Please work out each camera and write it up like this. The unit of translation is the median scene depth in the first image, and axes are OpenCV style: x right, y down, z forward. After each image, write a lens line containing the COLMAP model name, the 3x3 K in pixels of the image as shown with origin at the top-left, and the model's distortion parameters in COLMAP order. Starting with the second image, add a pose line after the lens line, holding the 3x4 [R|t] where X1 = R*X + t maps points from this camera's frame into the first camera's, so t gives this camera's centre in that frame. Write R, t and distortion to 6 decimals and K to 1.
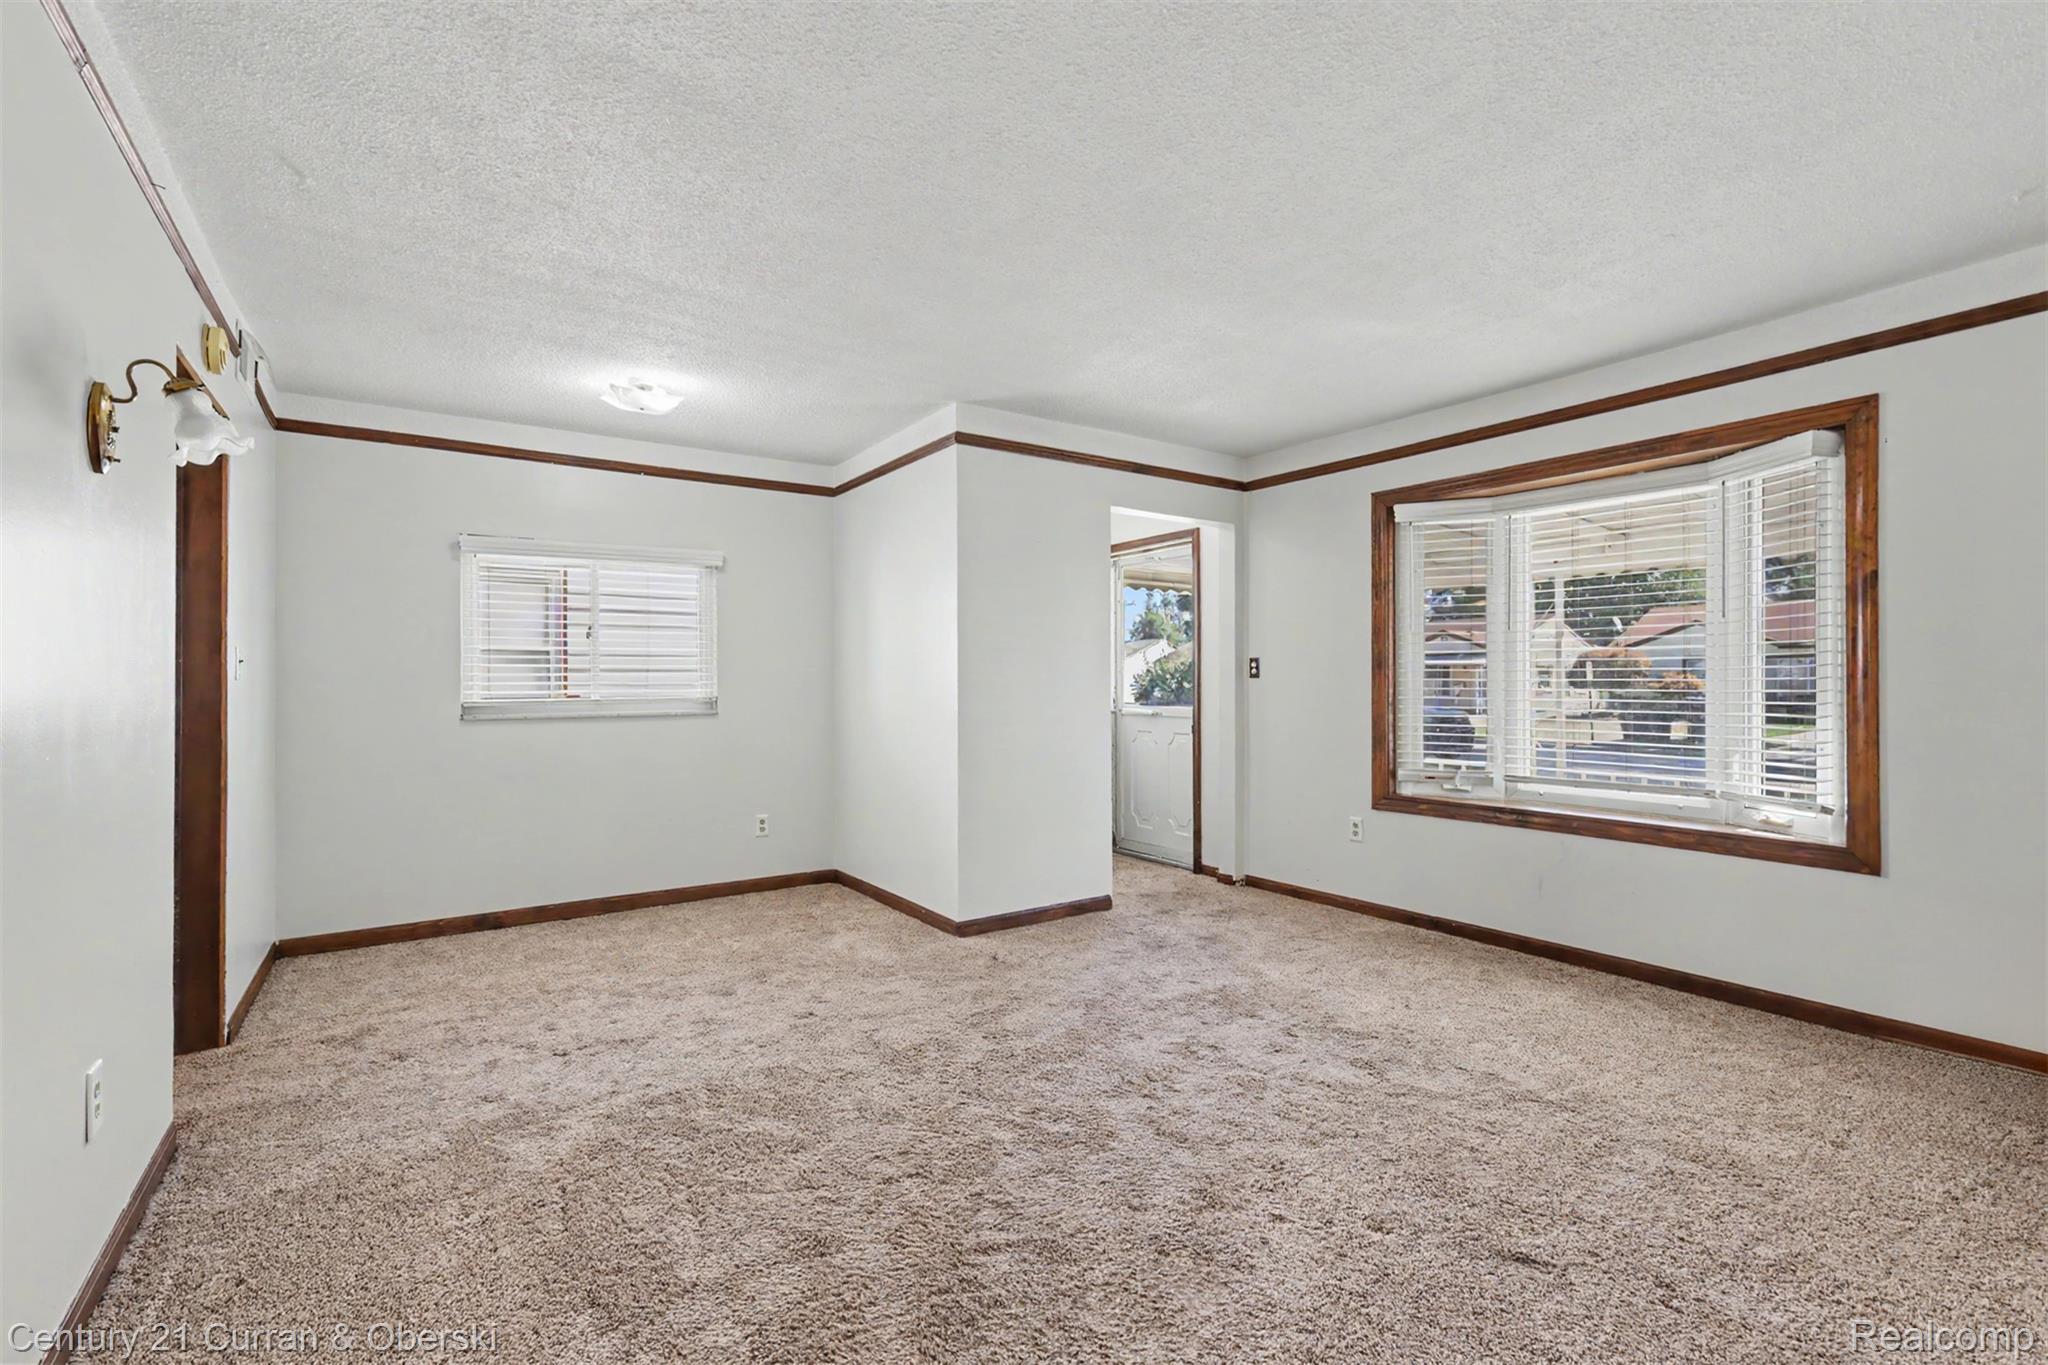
lens RADIAL K [[905.7, 0, 1024.5], [0, 905.7, 683.3], [0, 0, 1]] dist [0.002149, -0.000107]
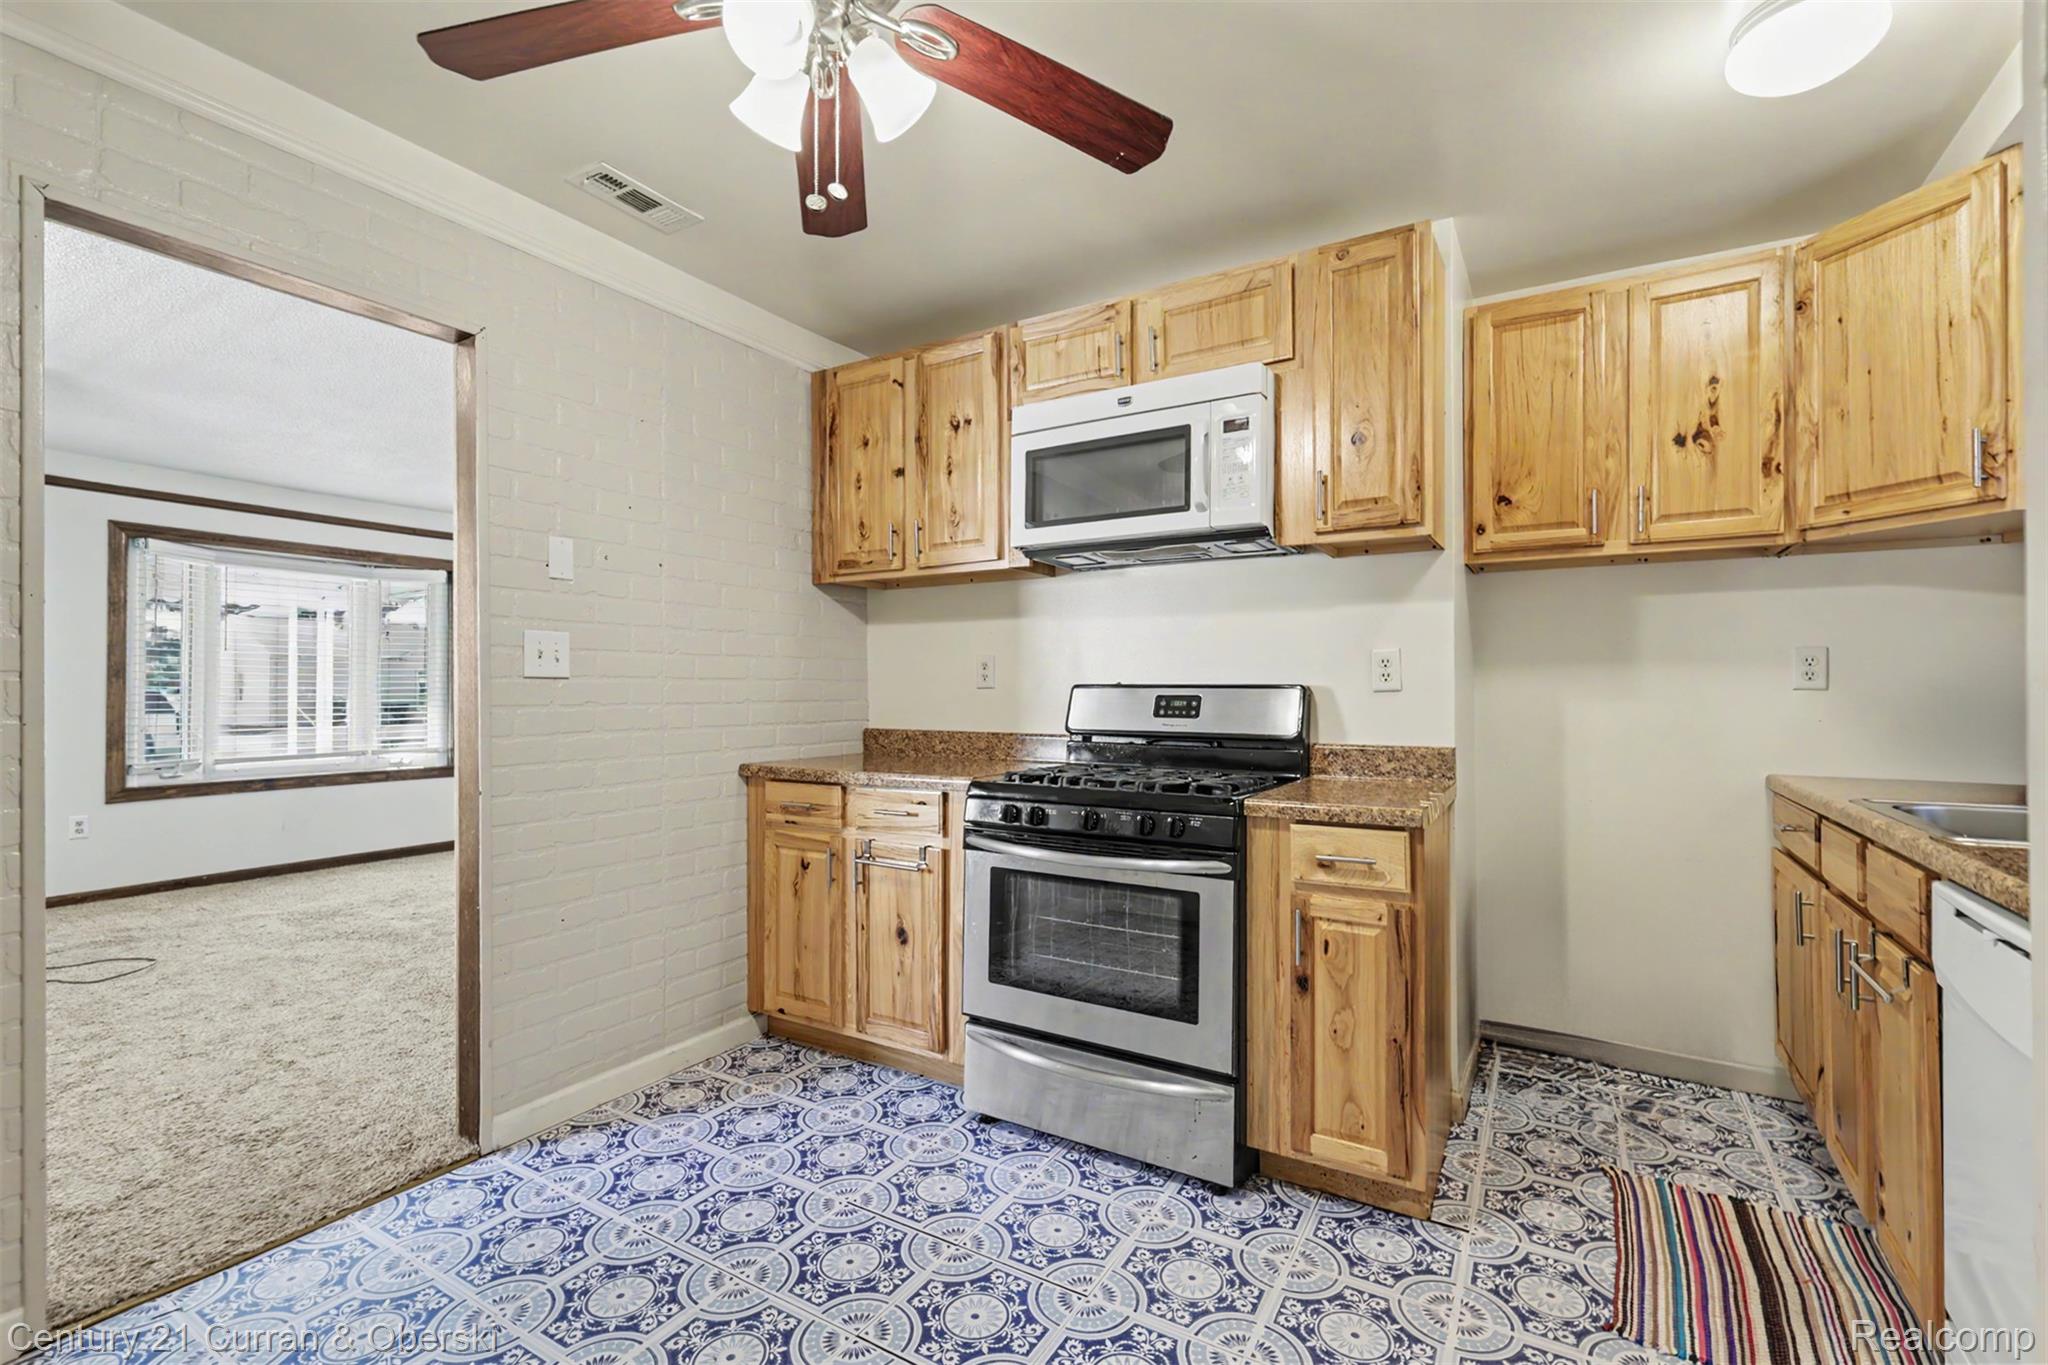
lens RADIAL K [[905.7, 0, 1023.7], [0, 905.7, 678.2], [0, 0, 1]] dist [0.002149, -0.000107]
pose [[-0.413332, 0.017726, 0.910408, -1.264733], [0.001886, 0.999825, -0.018611, 0.010805], [-0.910578, -0.005976, -0.413293, 0.510367]]
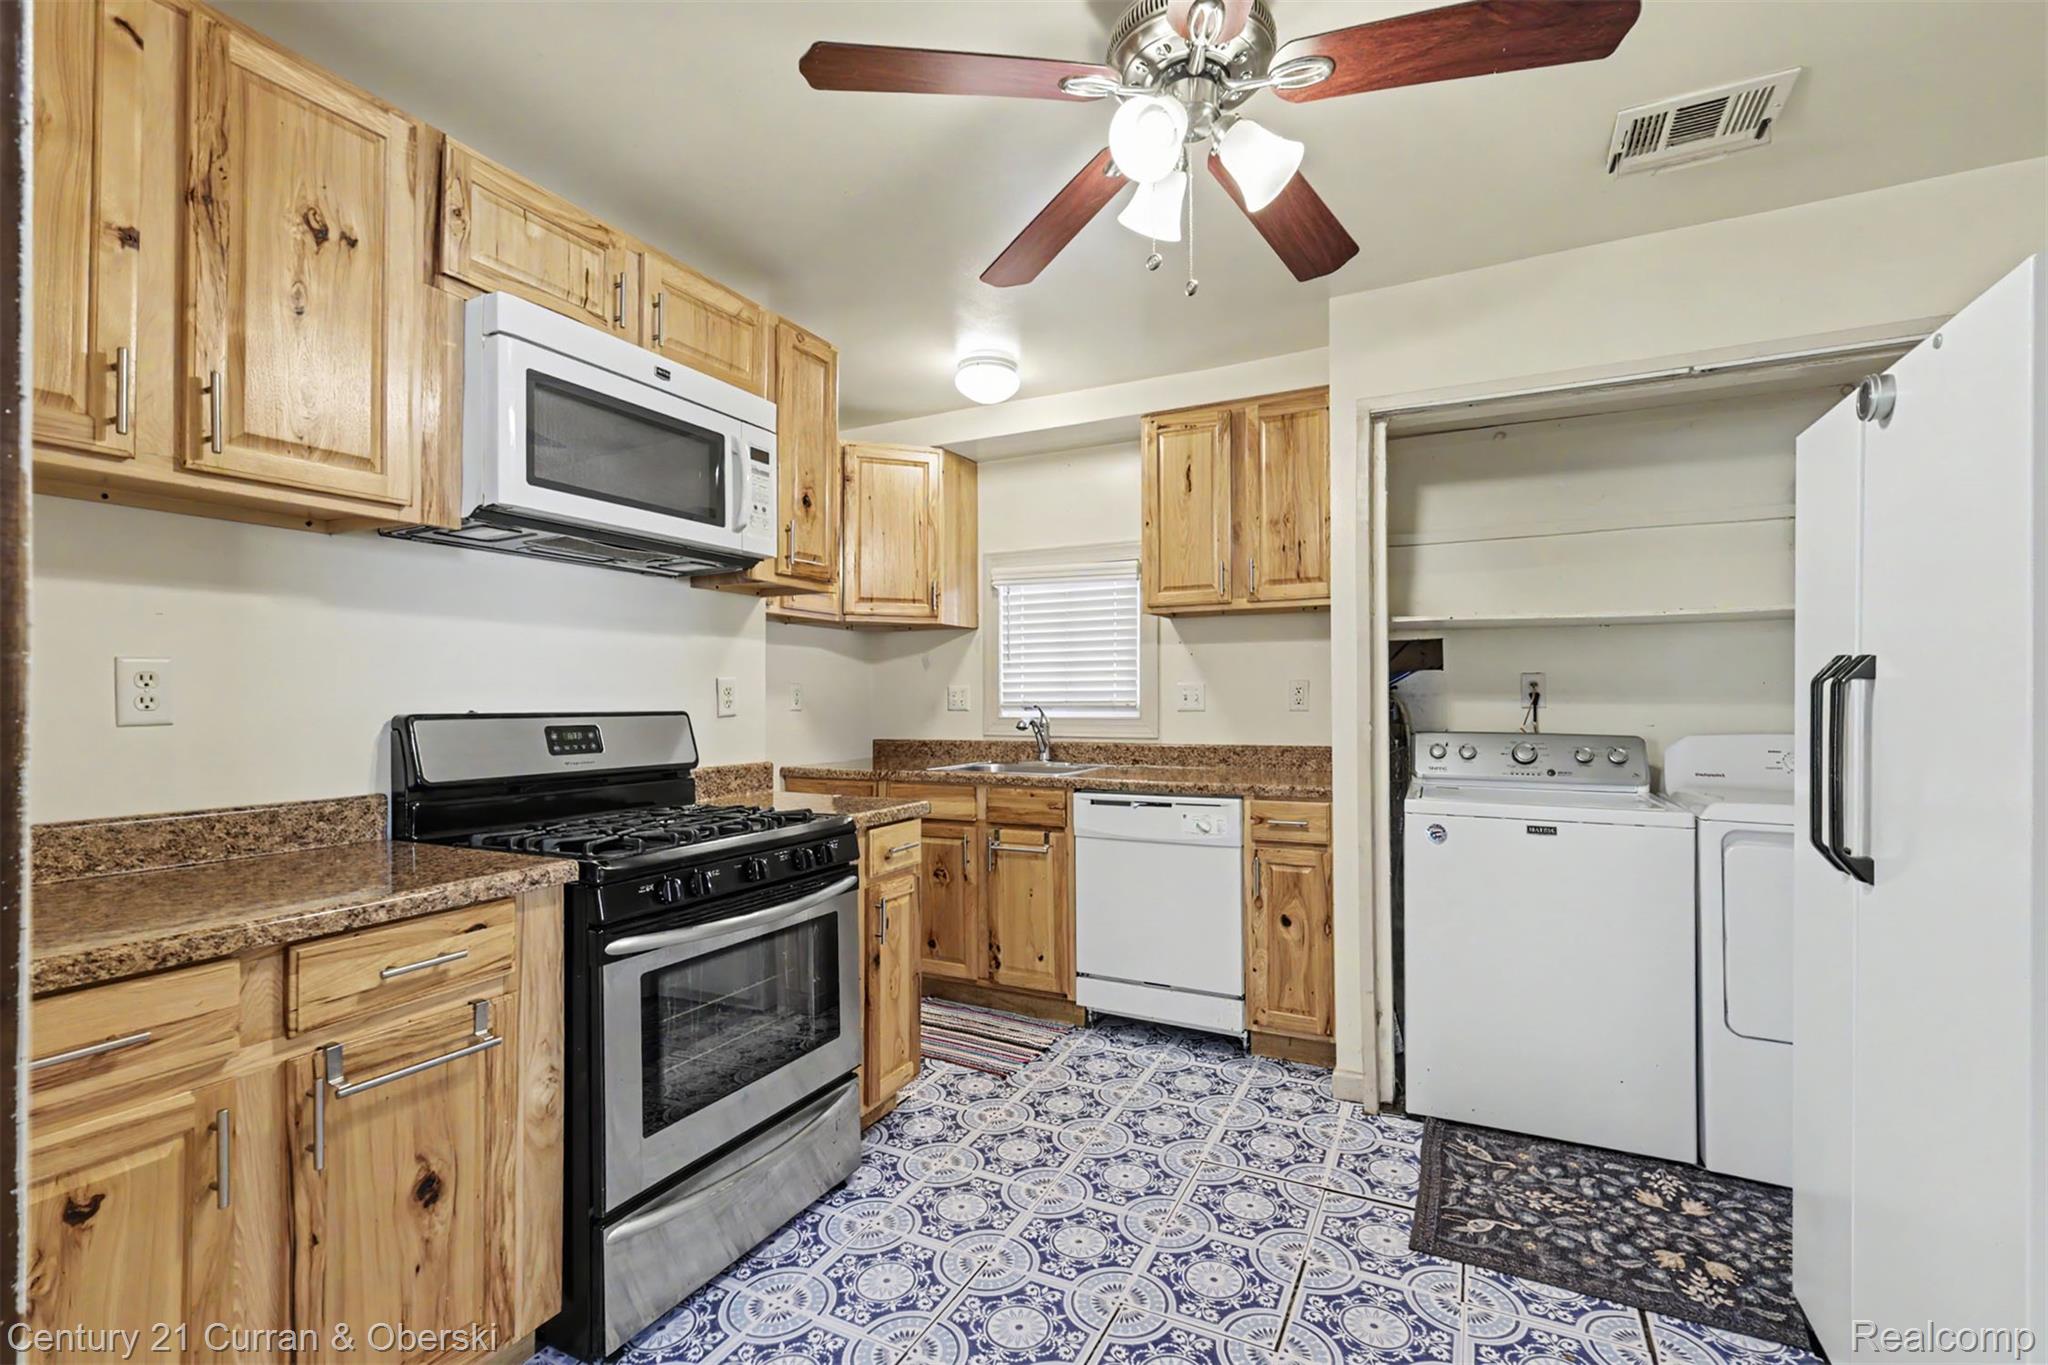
lens RADIAL K [[905.7, 0, 1034.9], [0, 905.7, 685.0], [0, 0, 1]] dist [0.002149, -0.000107]
pose [[-0.872751, 0.001370, -0.488164, -0.646024], [0.008878, 0.999875, -0.013066, -0.004727], [0.488085, -0.015737, -0.872654, 0.749707]]
